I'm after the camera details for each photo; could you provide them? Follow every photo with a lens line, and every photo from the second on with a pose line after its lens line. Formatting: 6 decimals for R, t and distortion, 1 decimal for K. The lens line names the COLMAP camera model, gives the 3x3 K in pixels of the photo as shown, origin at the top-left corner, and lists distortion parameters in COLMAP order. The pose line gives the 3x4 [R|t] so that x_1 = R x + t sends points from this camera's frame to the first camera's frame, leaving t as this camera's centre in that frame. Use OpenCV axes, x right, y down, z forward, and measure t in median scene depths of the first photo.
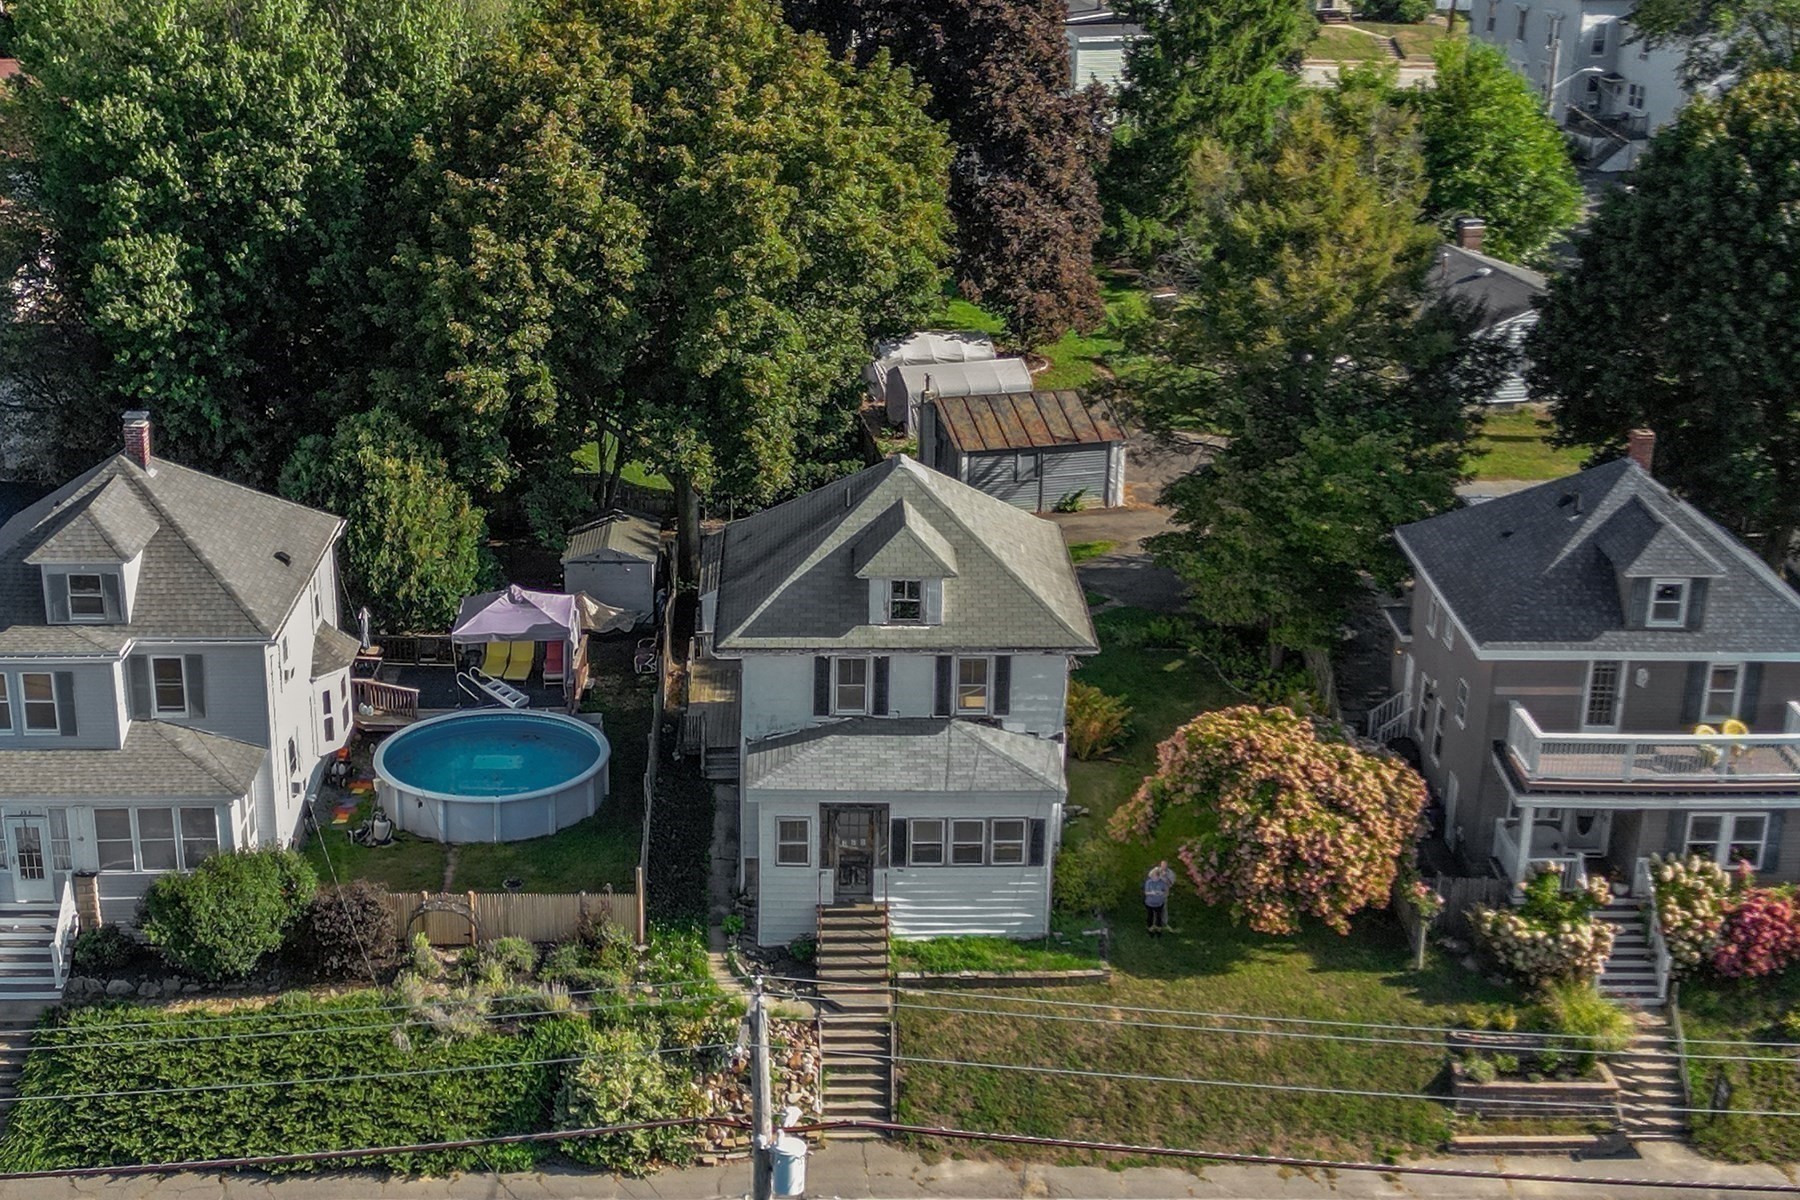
lens RADIAL K [[2286.2, 0, 900.0], [0, 2286.2, 600.0], [0, 0, 1]] dist [0.073695, -0.039981]
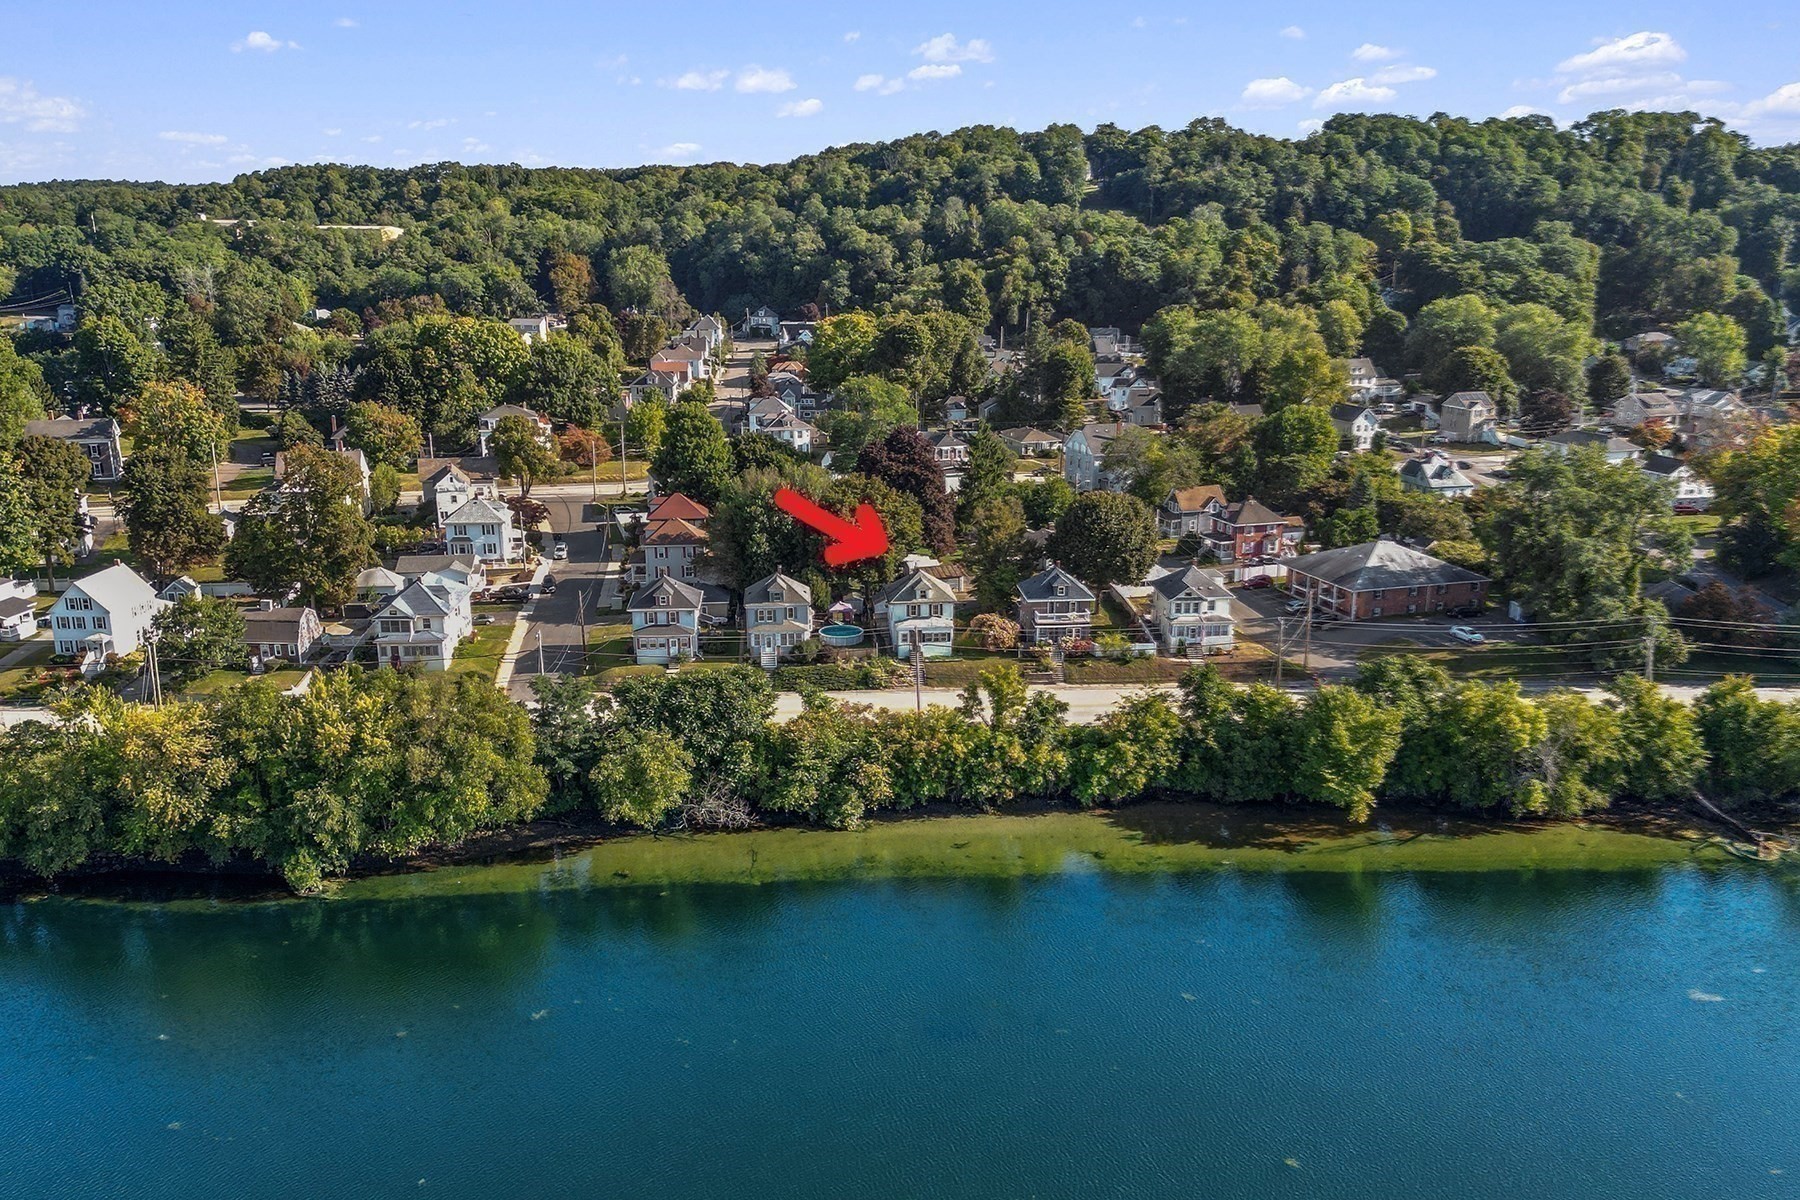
lens RADIAL K [[1279.1, 0, 900.0], [0, 1279.1, 600.0], [0, 0, 1]] dist [0.030338, -0.003954]
pose [[0.998498, -0.031372, 0.044909, -0.191551], [0.036070, 0.993504, -0.107929, 0.343821], [-0.041231, 0.109387, 0.993144, -2.041540]]
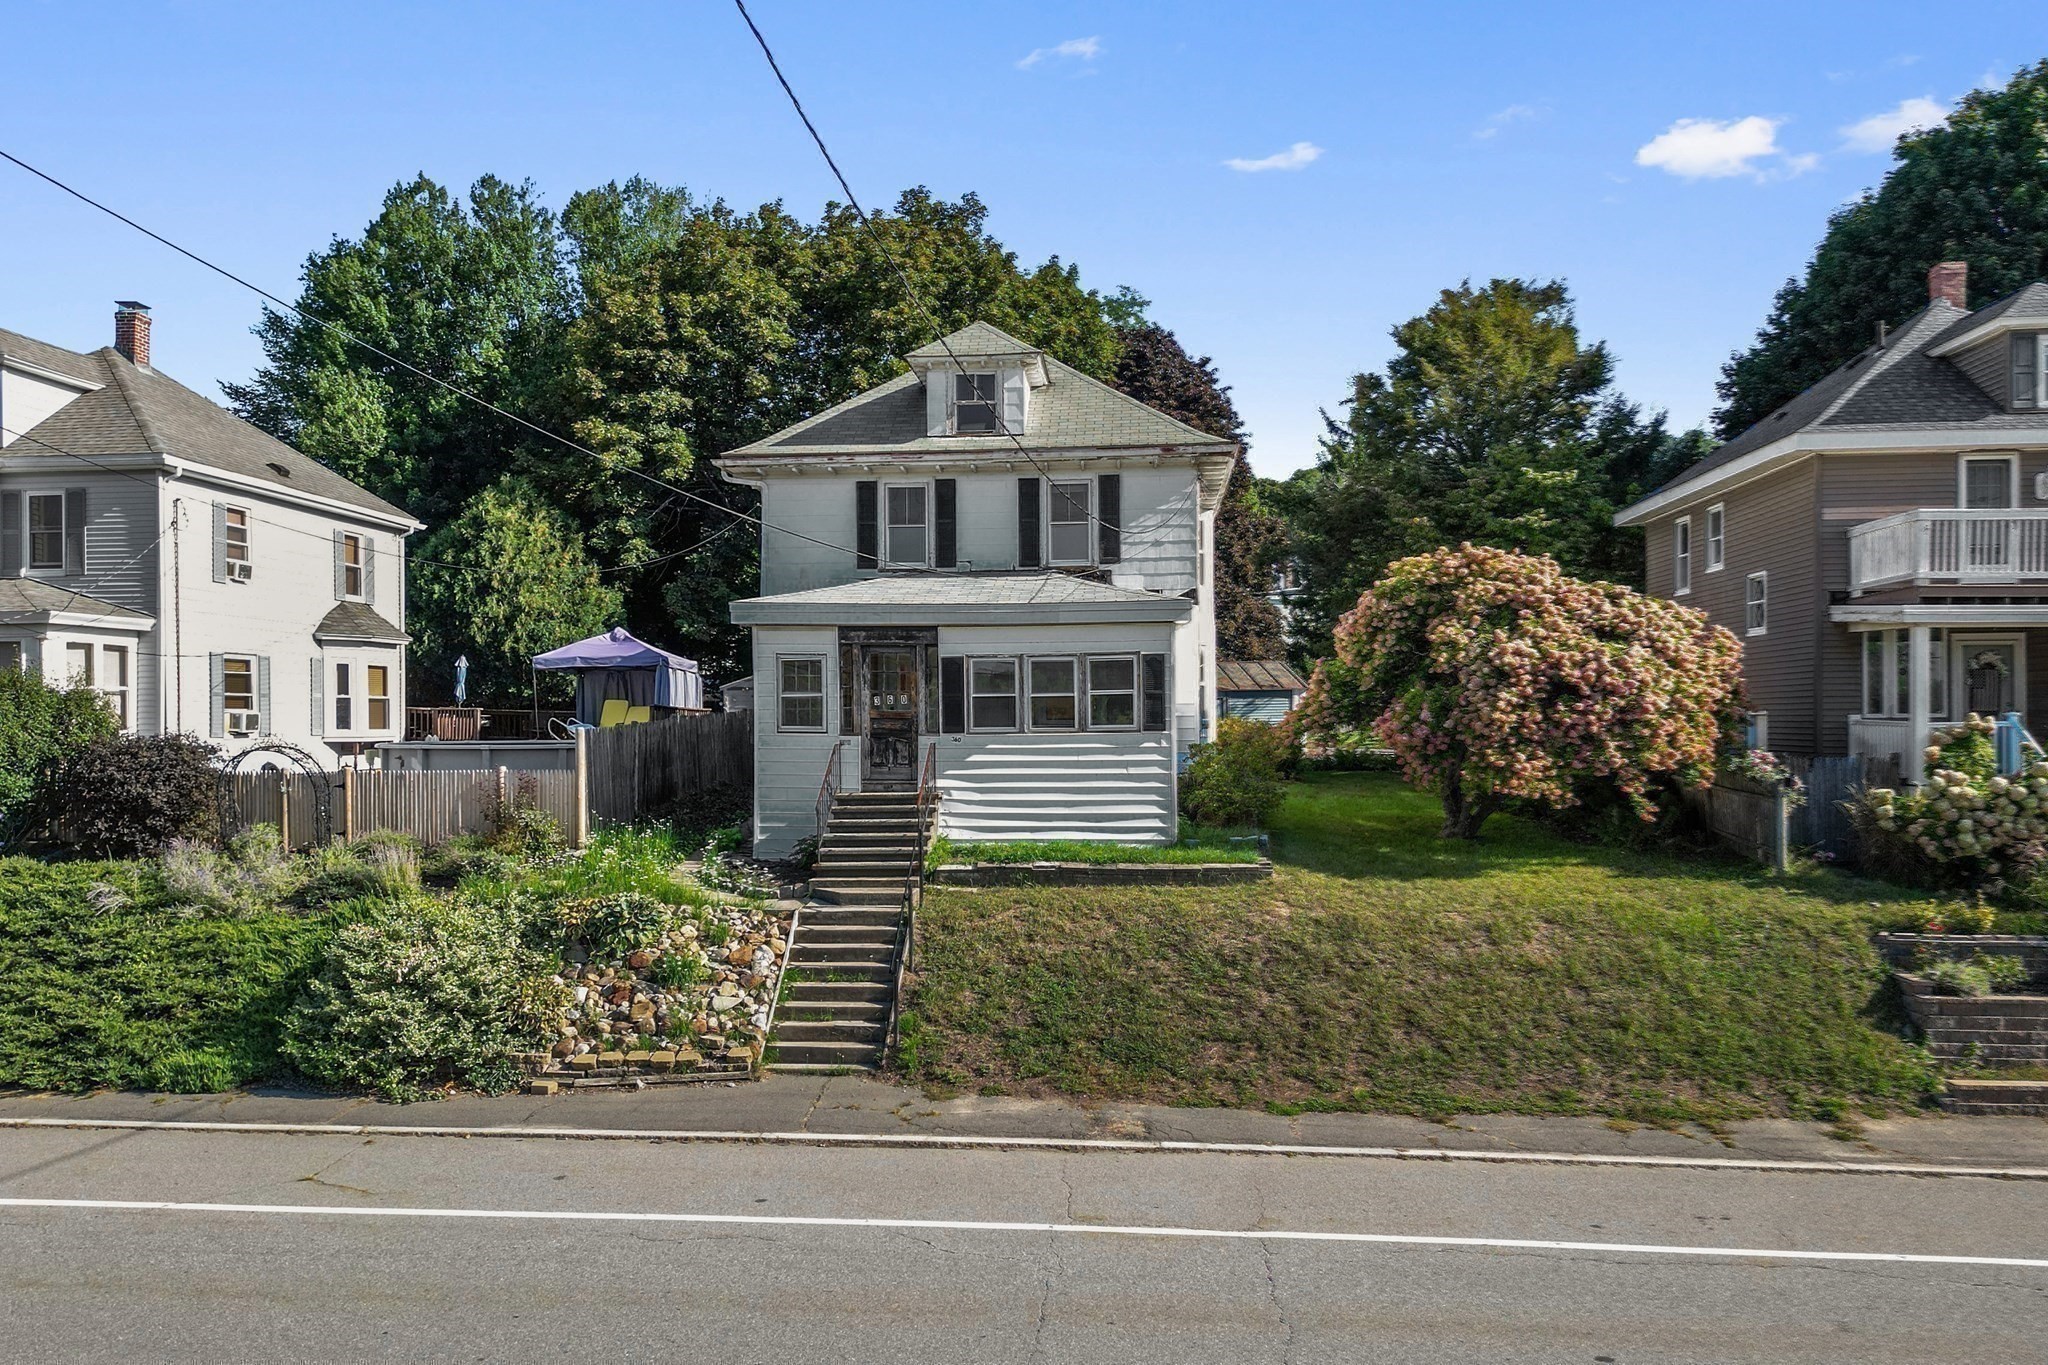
lens RADIAL K [[1402.7, 0, 1007.1], [0, 1402.7, 686.0], [0, 0, 1]] dist [0.051853, -0.056054]
pose [[0.992096, -0.026715, -0.122601, 0.067439], [-0.013897, 0.947668, -0.318956, 0.237495], [0.124706, 0.318139, 0.939807, 0.602596]]
